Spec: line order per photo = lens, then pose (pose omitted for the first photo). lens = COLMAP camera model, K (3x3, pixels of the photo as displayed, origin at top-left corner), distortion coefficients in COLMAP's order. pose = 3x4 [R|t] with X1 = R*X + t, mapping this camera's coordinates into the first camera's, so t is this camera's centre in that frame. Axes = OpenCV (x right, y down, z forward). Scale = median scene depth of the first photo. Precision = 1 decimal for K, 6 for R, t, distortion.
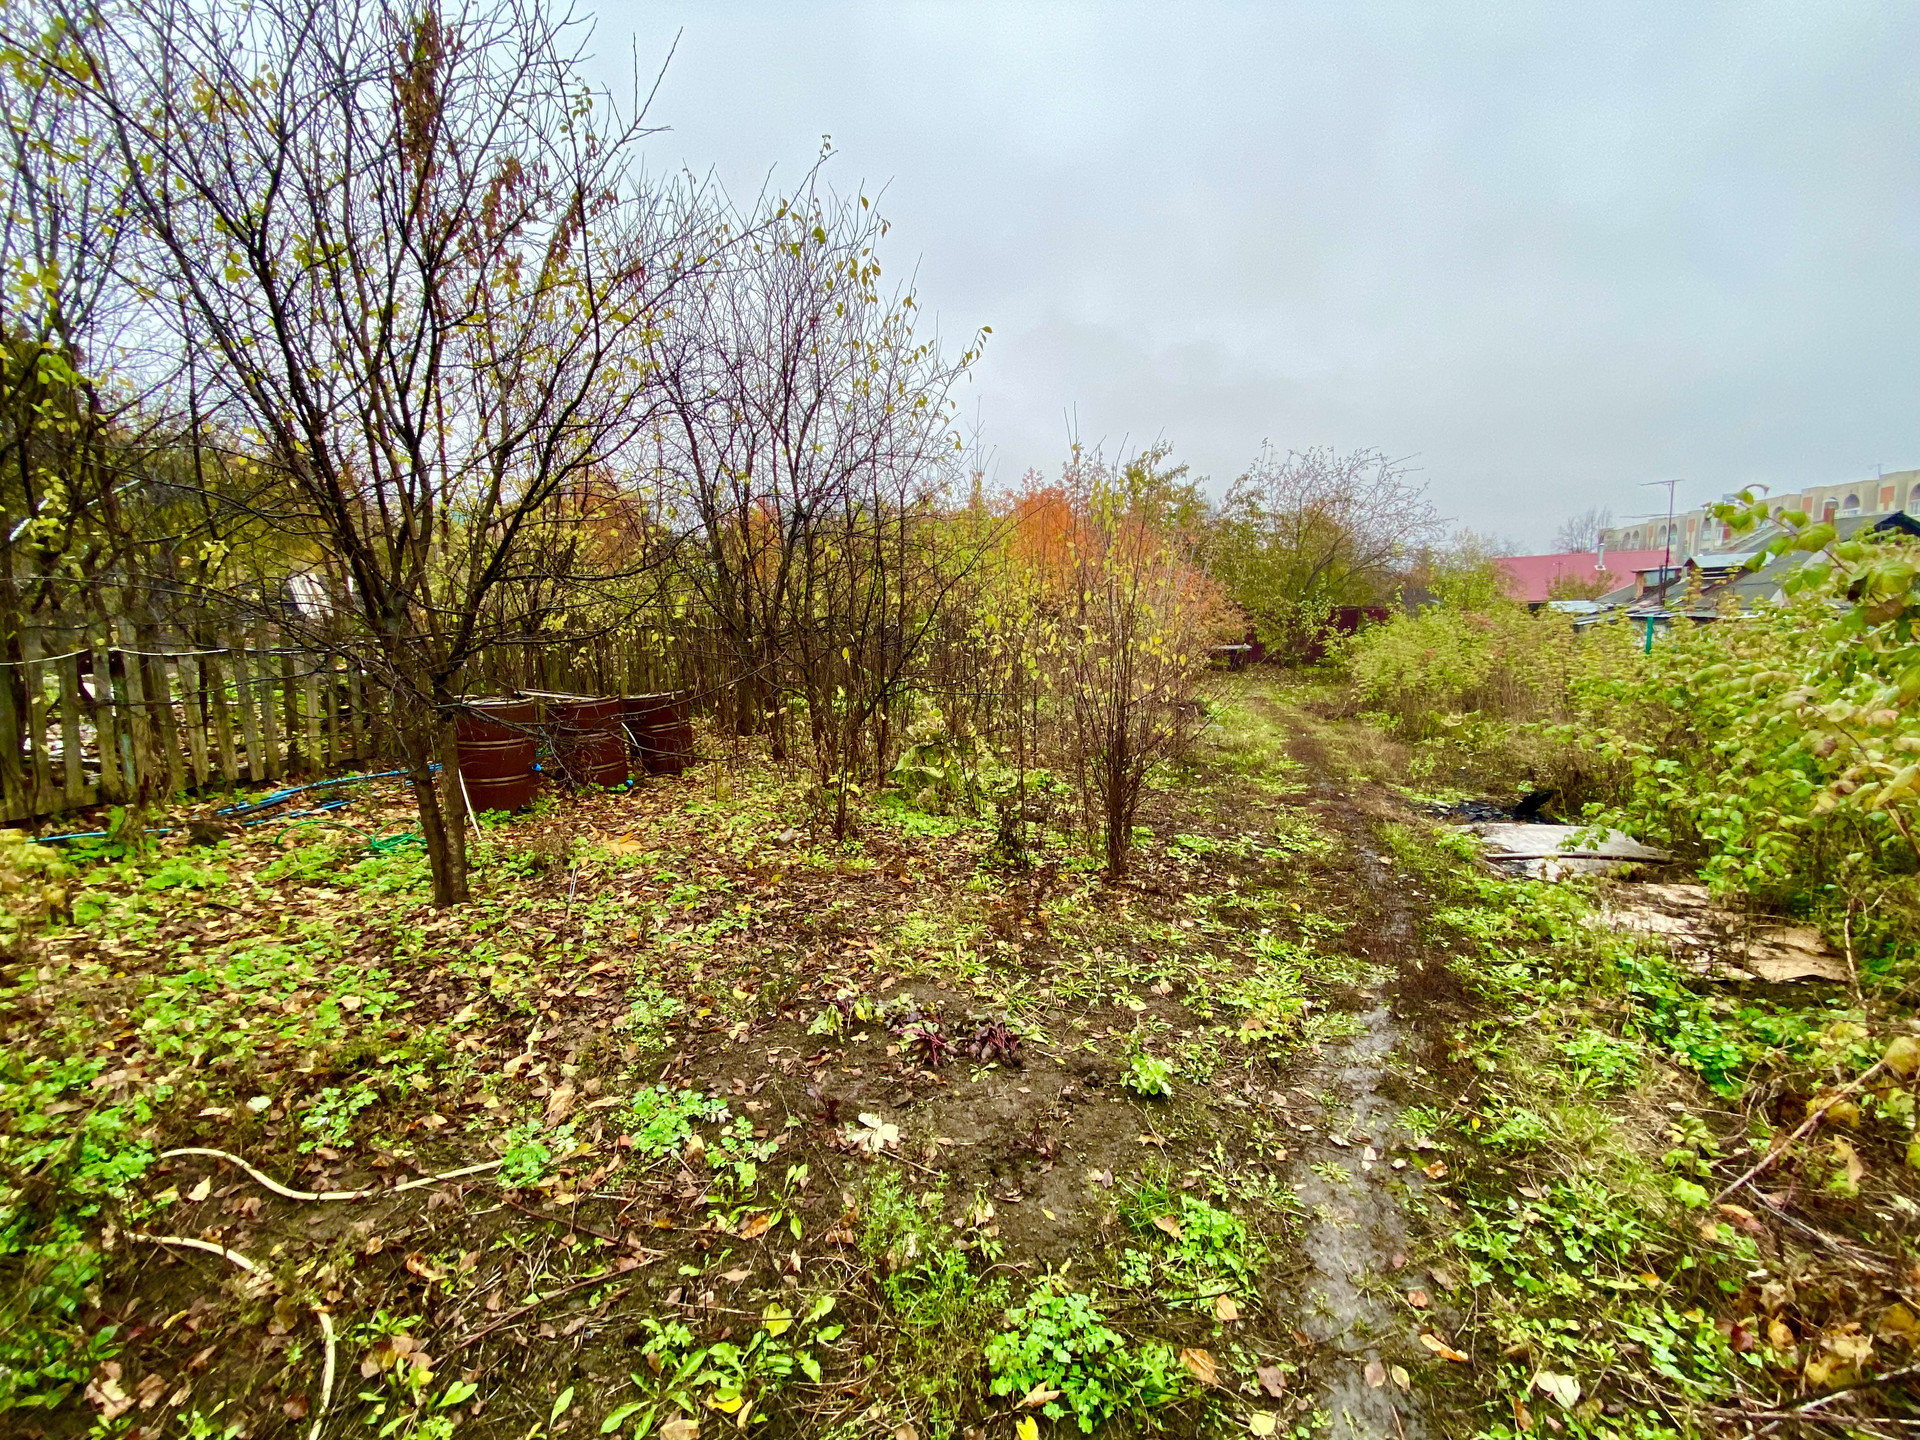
lens RADIAL K [[786.9, 0, 952.8], [0, 786.9, 722.0], [0, 0, 1]] dist [0.028175, -0.024772]
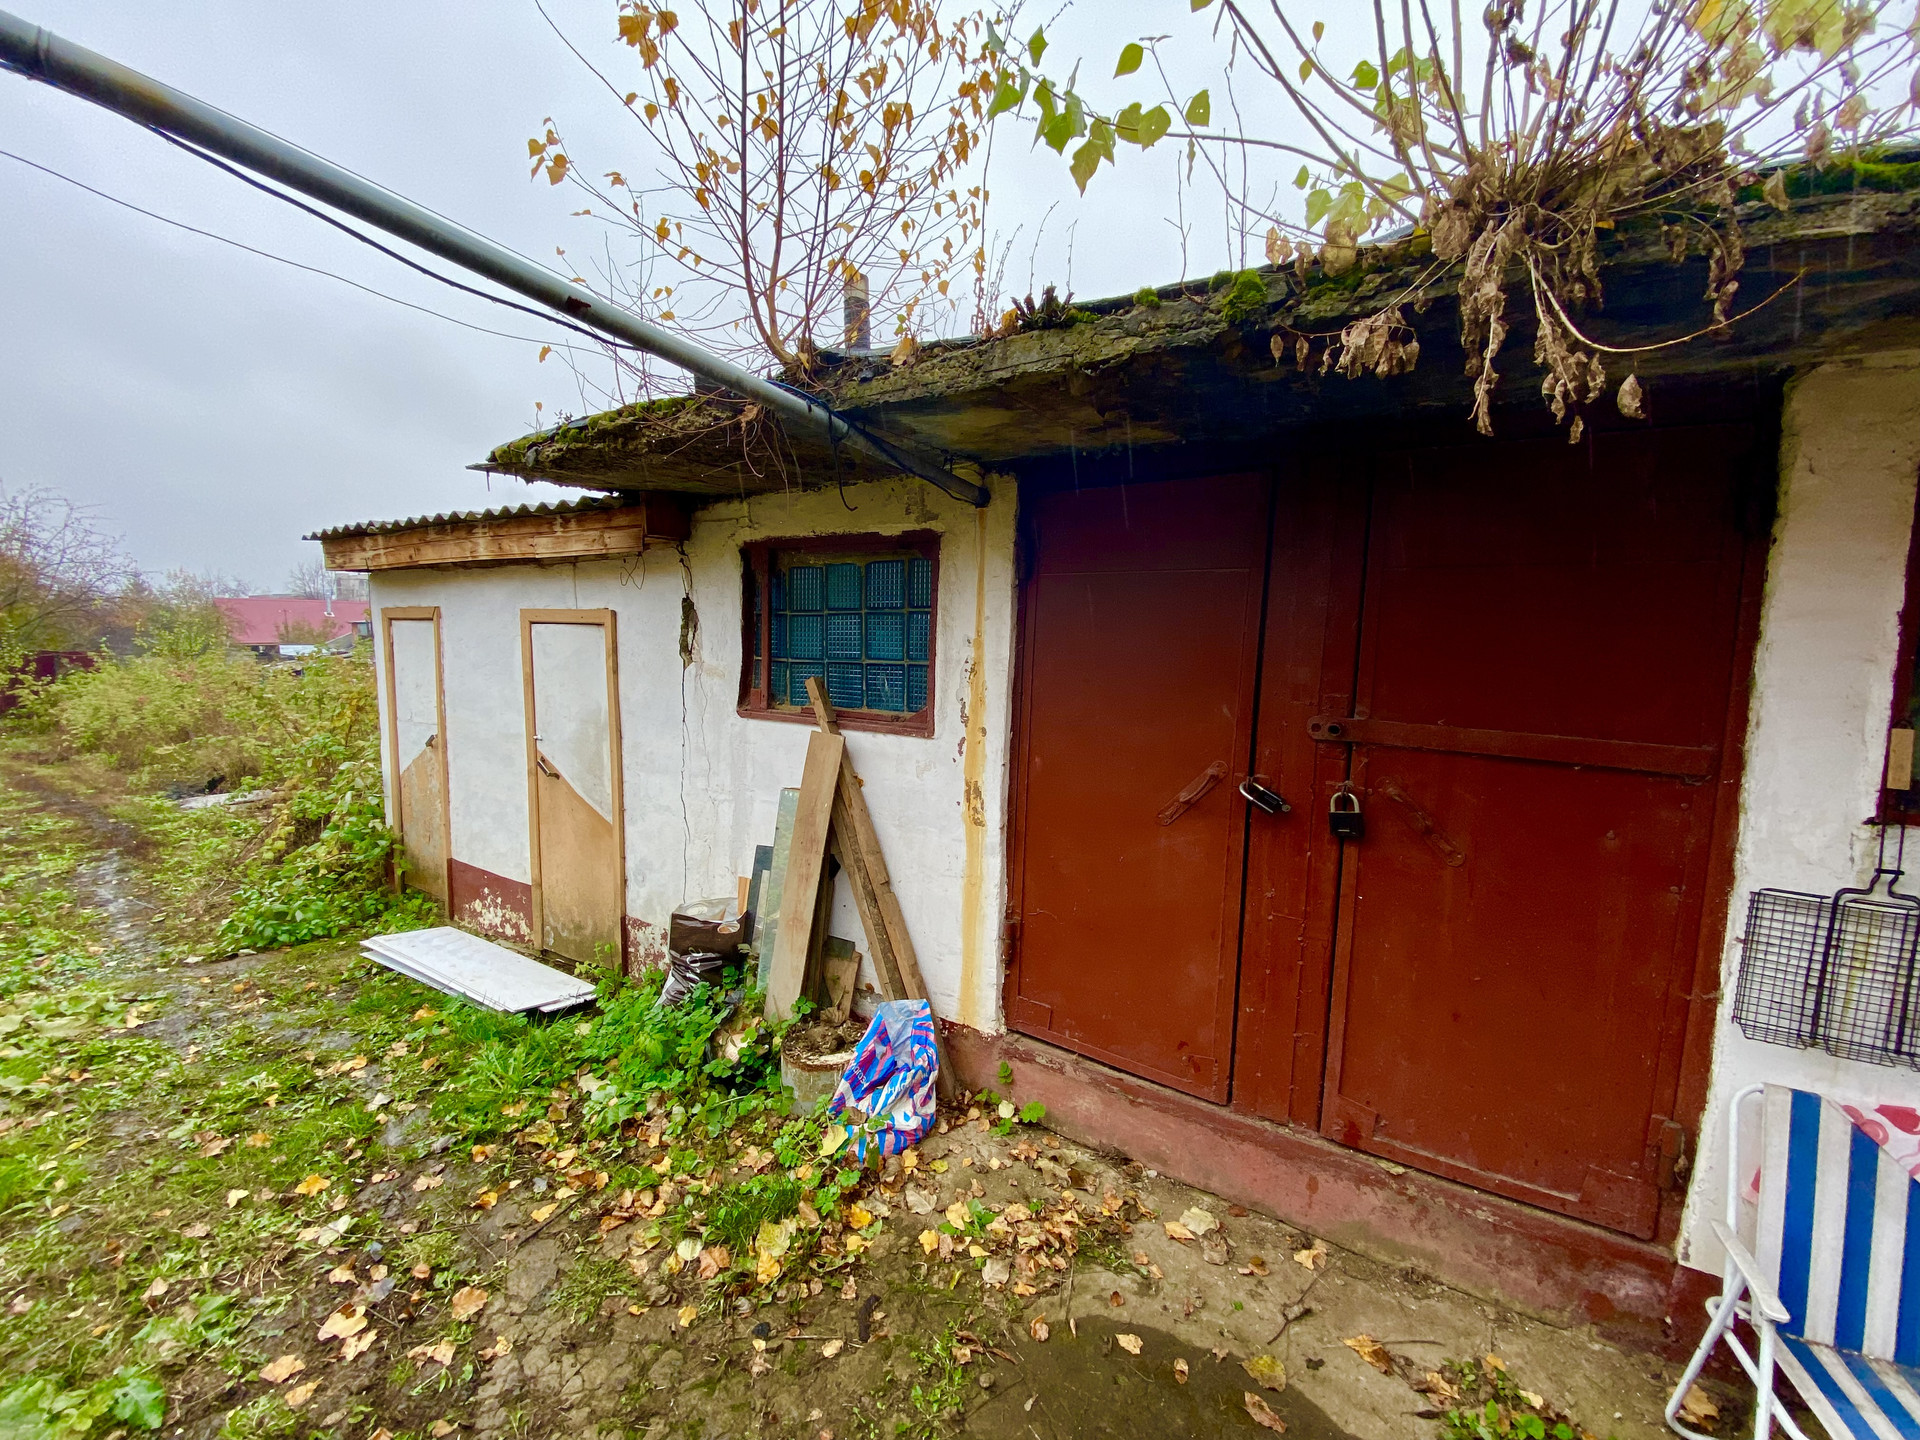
lens RADIAL K [[786.9, 0, 952.8], [0, 786.9, 722.0], [0, 0, 1]] dist [0.028175, -0.024772]
pose [[0.241730, -0.067926, 0.967963, -0.180122], [0.114529, 0.992571, 0.041051, 0.027926], [-0.963561, 0.100936, 0.247713, -0.333544]]
